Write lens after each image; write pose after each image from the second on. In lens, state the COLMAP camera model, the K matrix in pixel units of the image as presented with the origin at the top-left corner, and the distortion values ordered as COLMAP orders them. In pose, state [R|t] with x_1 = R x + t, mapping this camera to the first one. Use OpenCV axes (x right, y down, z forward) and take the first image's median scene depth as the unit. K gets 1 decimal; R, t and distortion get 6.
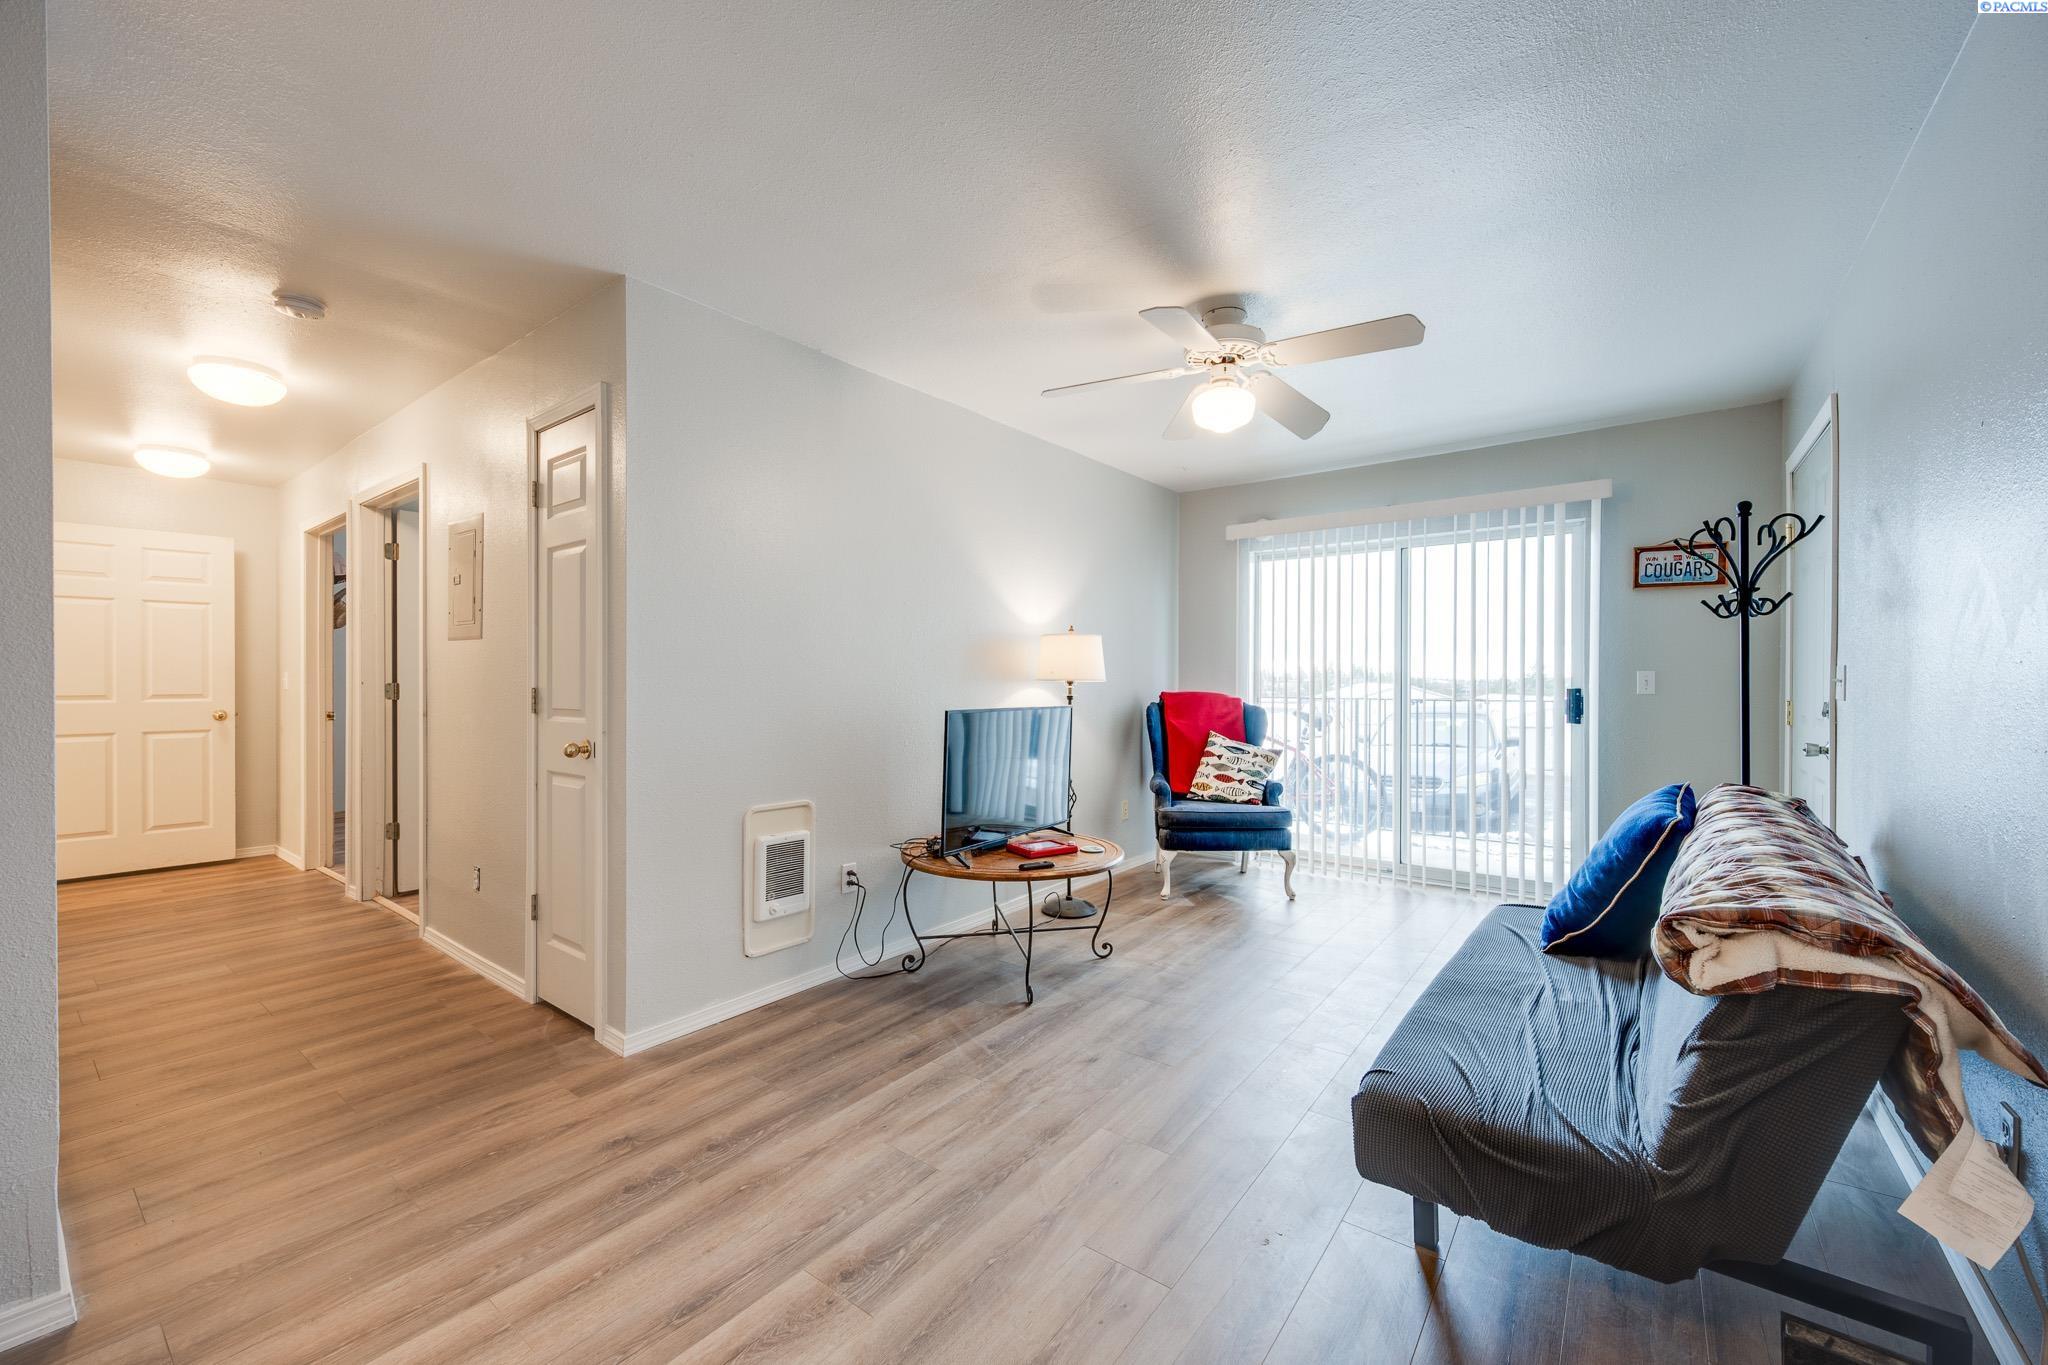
lens RADIAL K [[808.5, 0, 1024.0], [0, 808.5, 682.5], [0, 0, 1]] dist [-0.001188, -0.000094]
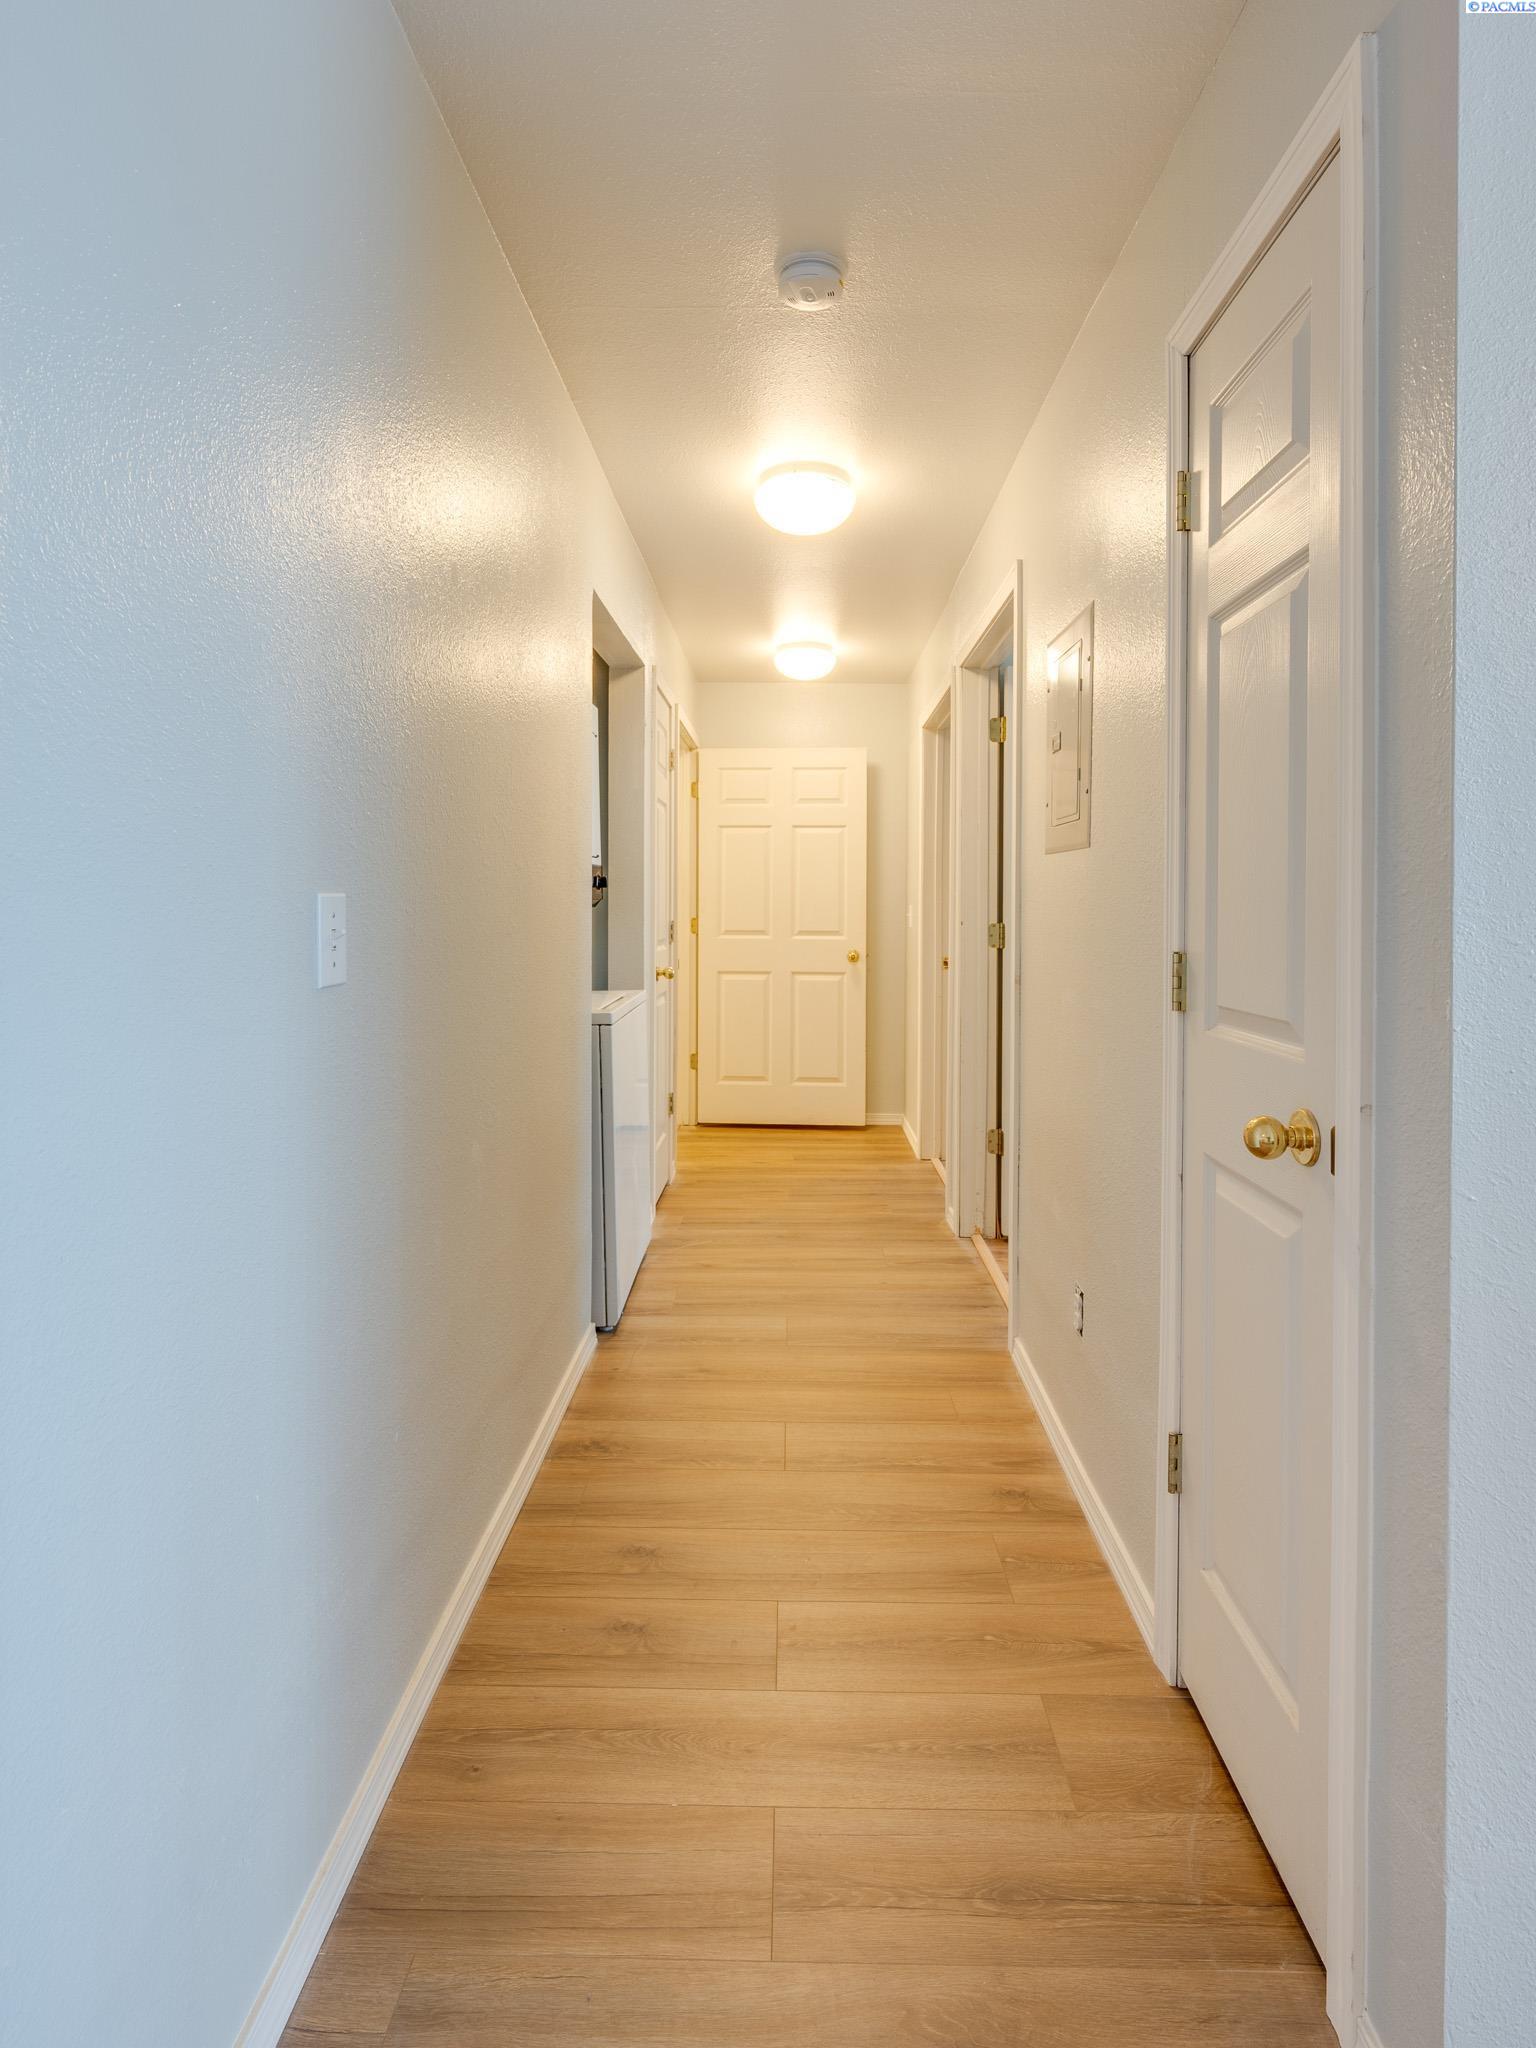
lens RADIAL K [[1028.4, 0, 770.8], [0, 1028.4, 906.8], [0, 0, 1]] dist [0.000559, 0.000944]
pose [[0.589018, 0.002735, -0.808116, -0.235149], [-0.008181, 0.999963, -0.002579, -0.011180], [0.808079, 0.008131, 0.589018, 0.405578]]
